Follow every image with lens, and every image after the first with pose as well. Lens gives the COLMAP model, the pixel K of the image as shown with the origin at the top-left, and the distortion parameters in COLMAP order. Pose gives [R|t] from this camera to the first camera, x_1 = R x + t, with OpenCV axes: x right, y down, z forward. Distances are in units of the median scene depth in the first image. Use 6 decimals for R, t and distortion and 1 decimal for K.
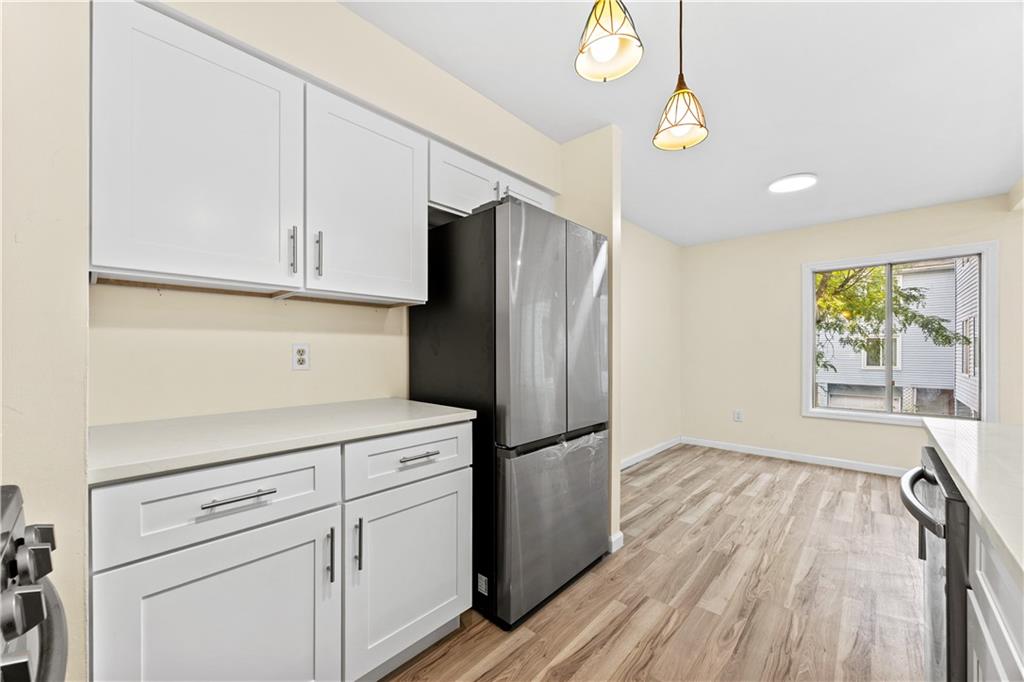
lens RADIAL K [[422.2, 0, 495.4], [0, 422.2, 346.4], [0, 0, 1]] dist [0.014768, 0.000186]
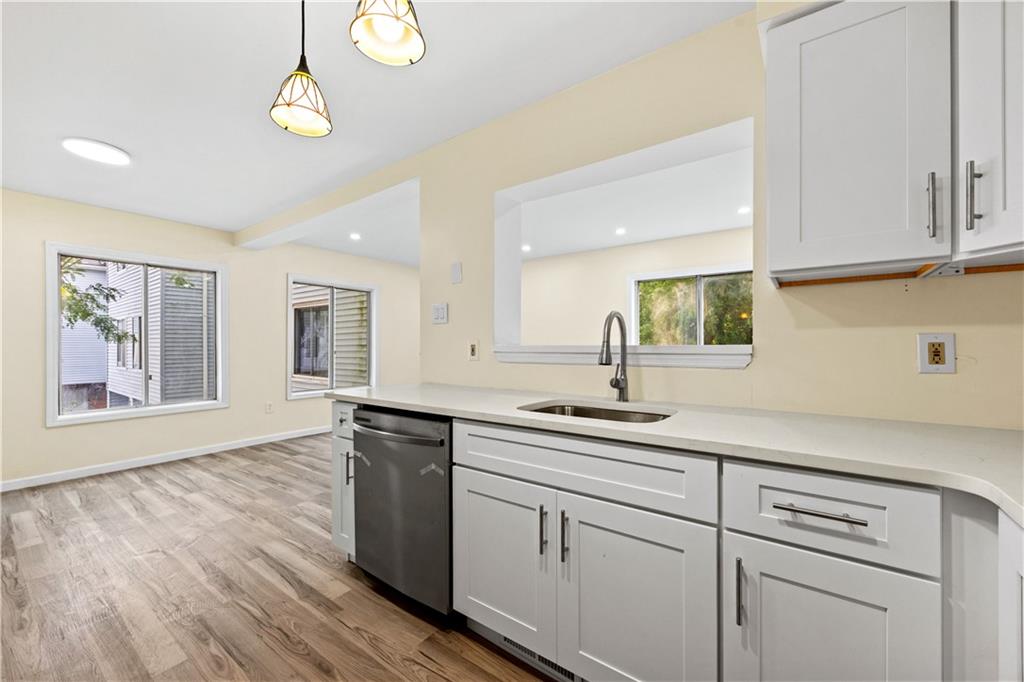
lens RADIAL K [[387.9, 0, 528.2], [0, 387.9, 346.8], [0, 0, 1]] dist [-0.002149, -0.000249]
pose [[-0.147671, -0.005128, 0.989023, -0.310909], [-0.004861, 0.999978, 0.004459, 0.000568], [-0.989025, -0.004149, -0.147693, 0.413653]]
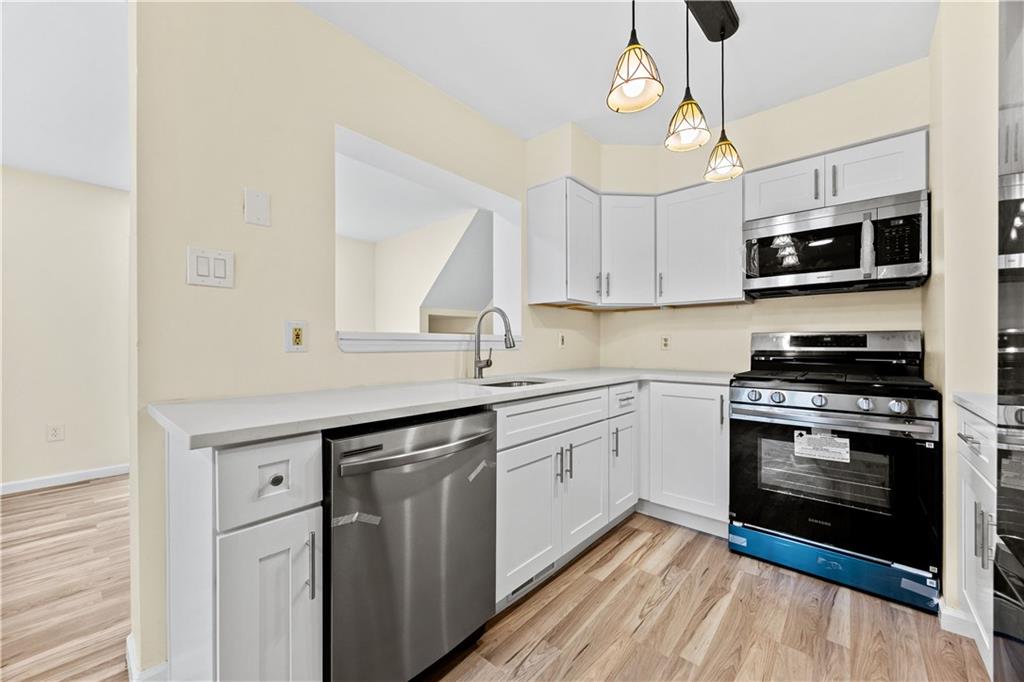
lens RADIAL K [[387.9, 0, 508.9], [0, 387.9, 344.6], [0, 0, 1]] dist [-0.002149, -0.000249]
pose [[-0.999883, -0.003495, -0.014900, 0.465022], [-0.003393, 0.999971, -0.006864, 0.037458], [0.014924, -0.006812, -0.999865, 1.194798]]
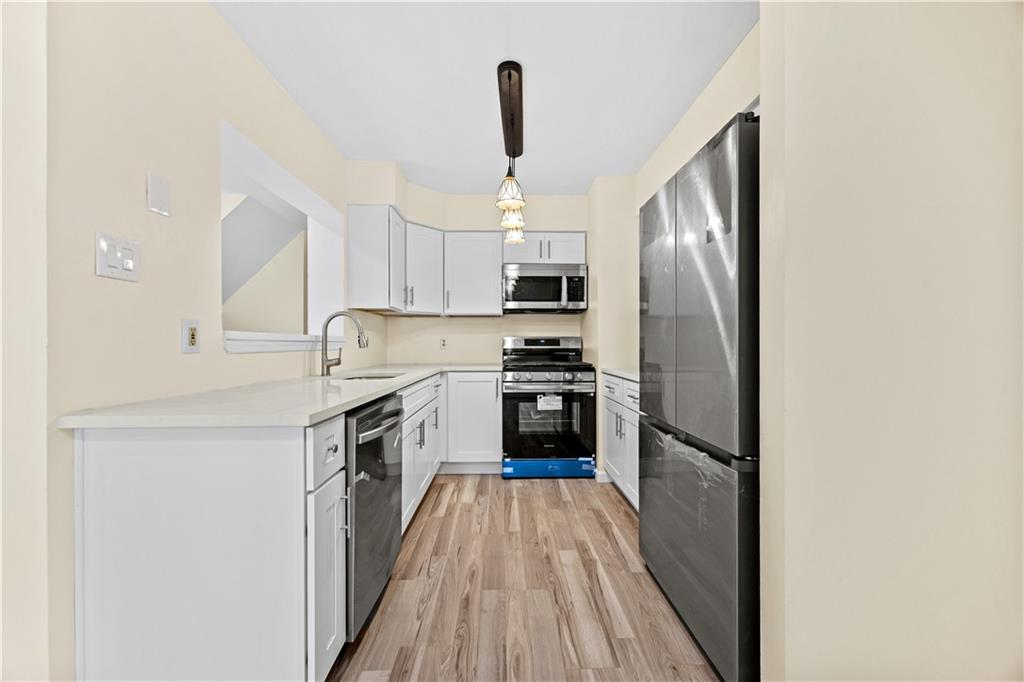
lens RADIAL K [[387.9, 0, 509.2], [0, 387.9, 343.5], [0, 0, 1]] dist [-0.002149, -0.000249]
pose [[-0.730384, -0.003555, -0.683028, 0.944137], [0.003891, 0.999949, -0.009365, 0.039414], [0.683026, -0.009498, -0.730332, 1.354681]]
